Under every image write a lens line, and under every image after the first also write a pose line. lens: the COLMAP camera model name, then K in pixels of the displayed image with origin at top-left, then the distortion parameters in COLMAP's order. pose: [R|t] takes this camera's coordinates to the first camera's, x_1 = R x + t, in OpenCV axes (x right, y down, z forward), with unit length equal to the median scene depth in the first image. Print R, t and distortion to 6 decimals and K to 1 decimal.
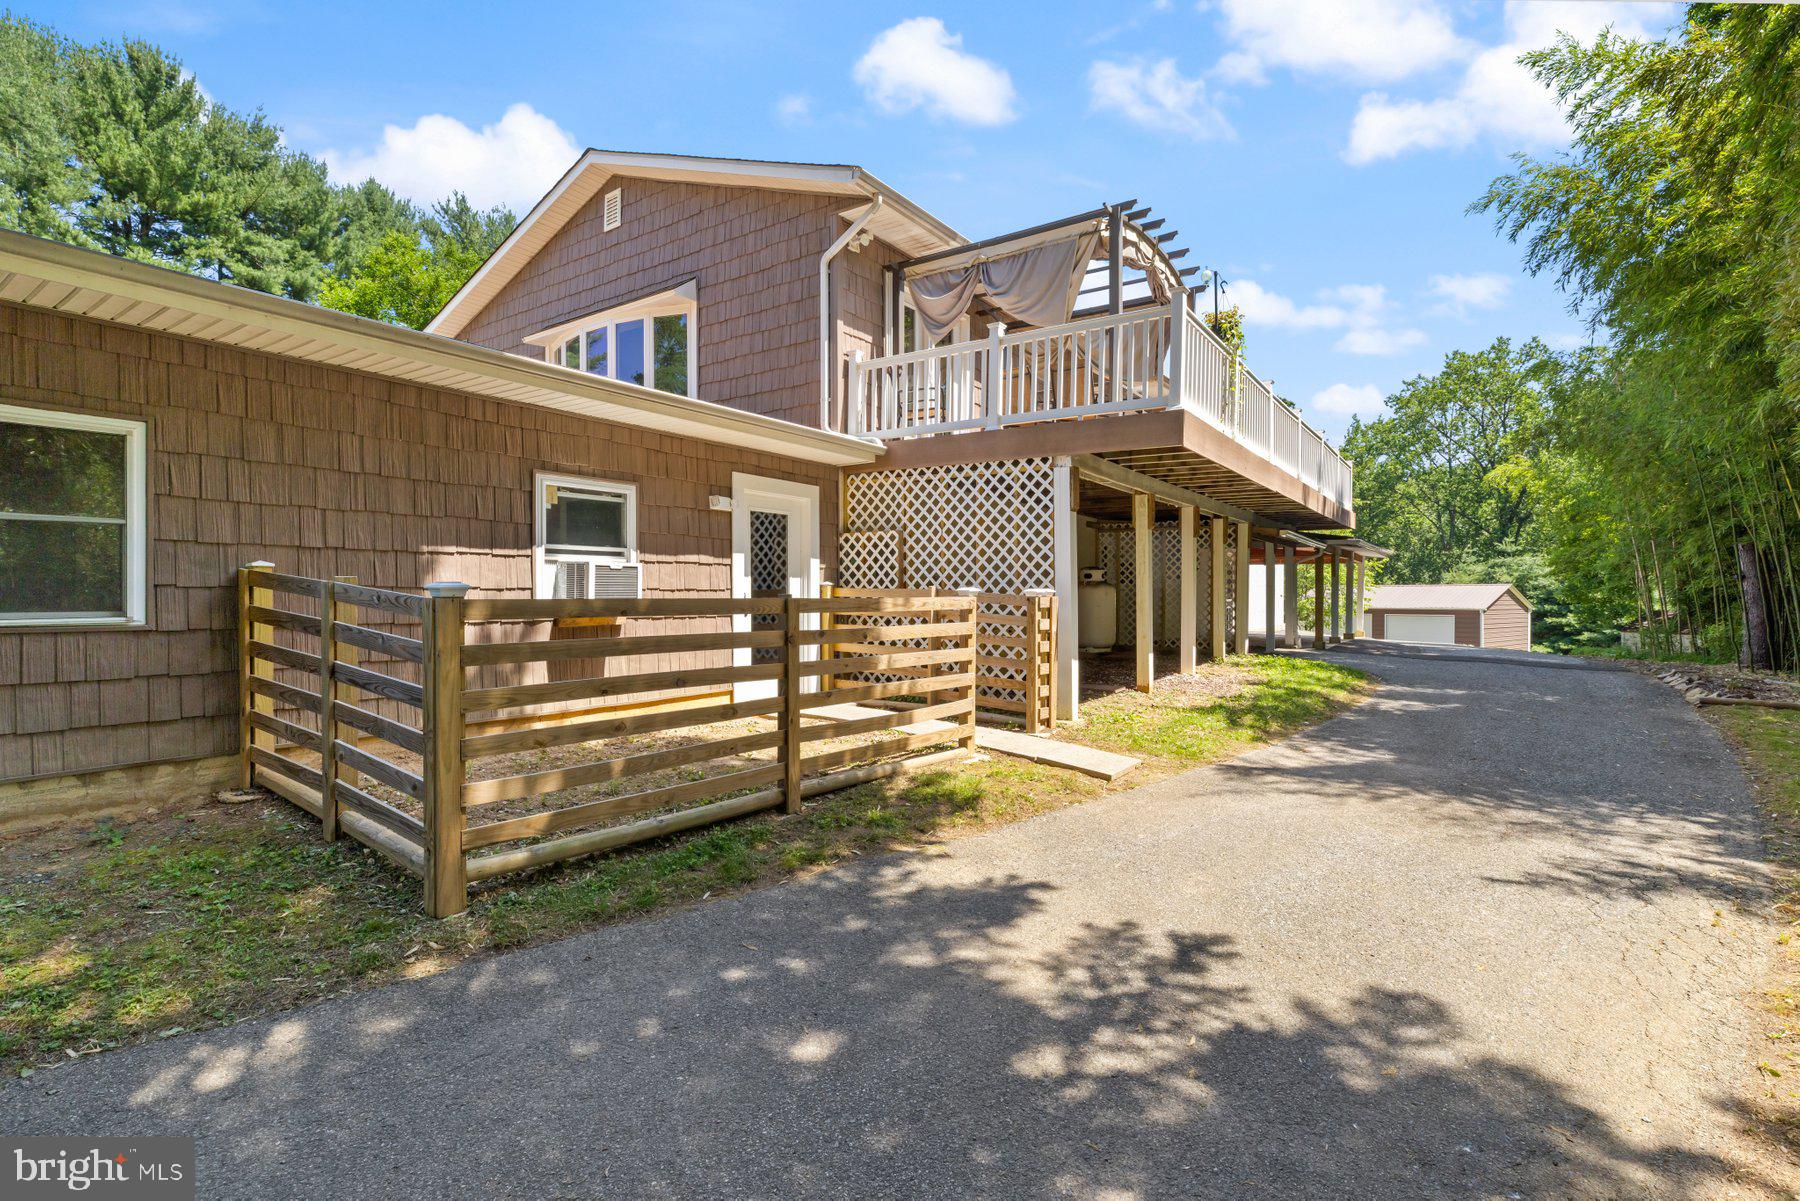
lens RADIAL K [[807.2, 0, 914.4], [0, 807.2, 591.1], [0, 0, 1]] dist [0.005245, -0.000224]
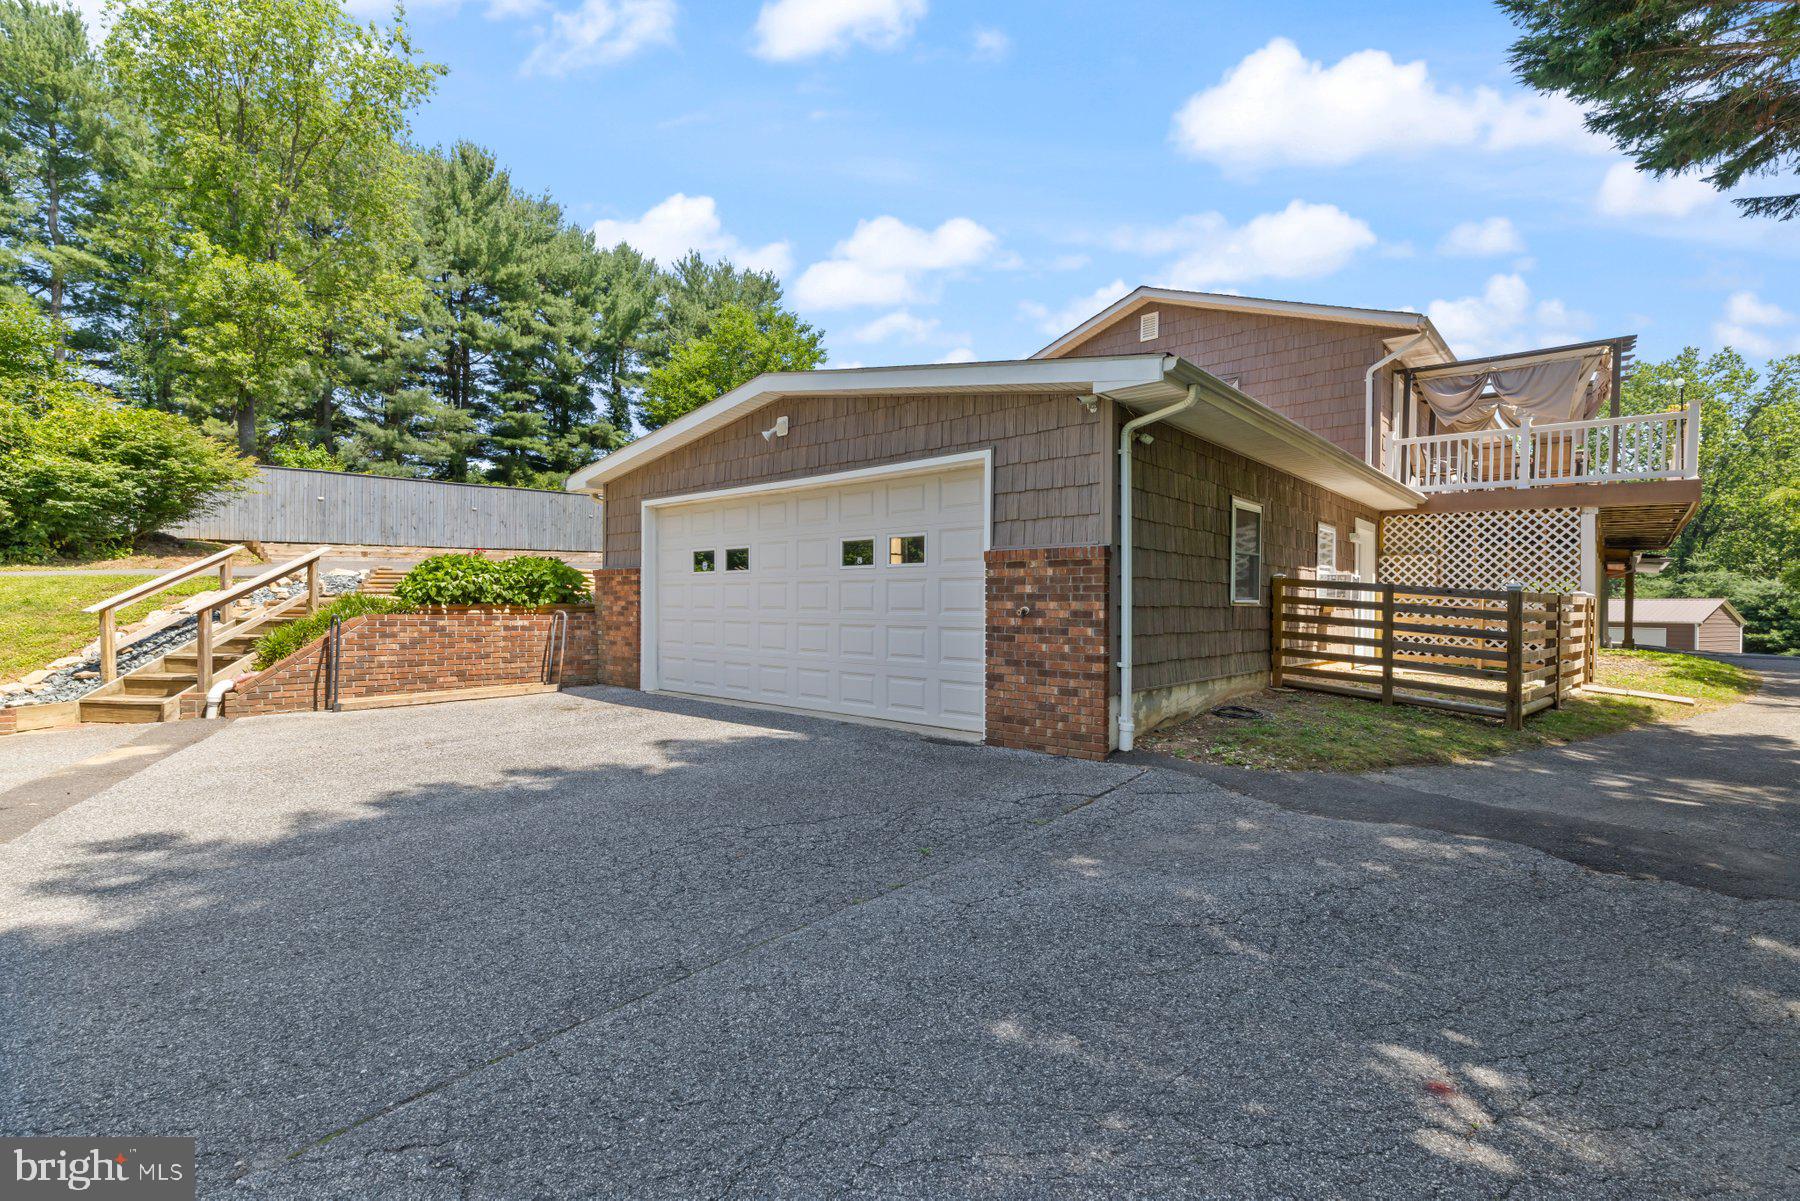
lens RADIAL K [[807.2, 0, 886.8], [0, 807.2, 605.2], [0, 0, 1]] dist [0.005245, -0.000224]
pose [[0.993414, 0.009758, -0.114165, -0.186946], [-0.009374, 0.999948, 0.003901, 0.004969], [0.114198, -0.002805, 0.993454, -0.131648]]
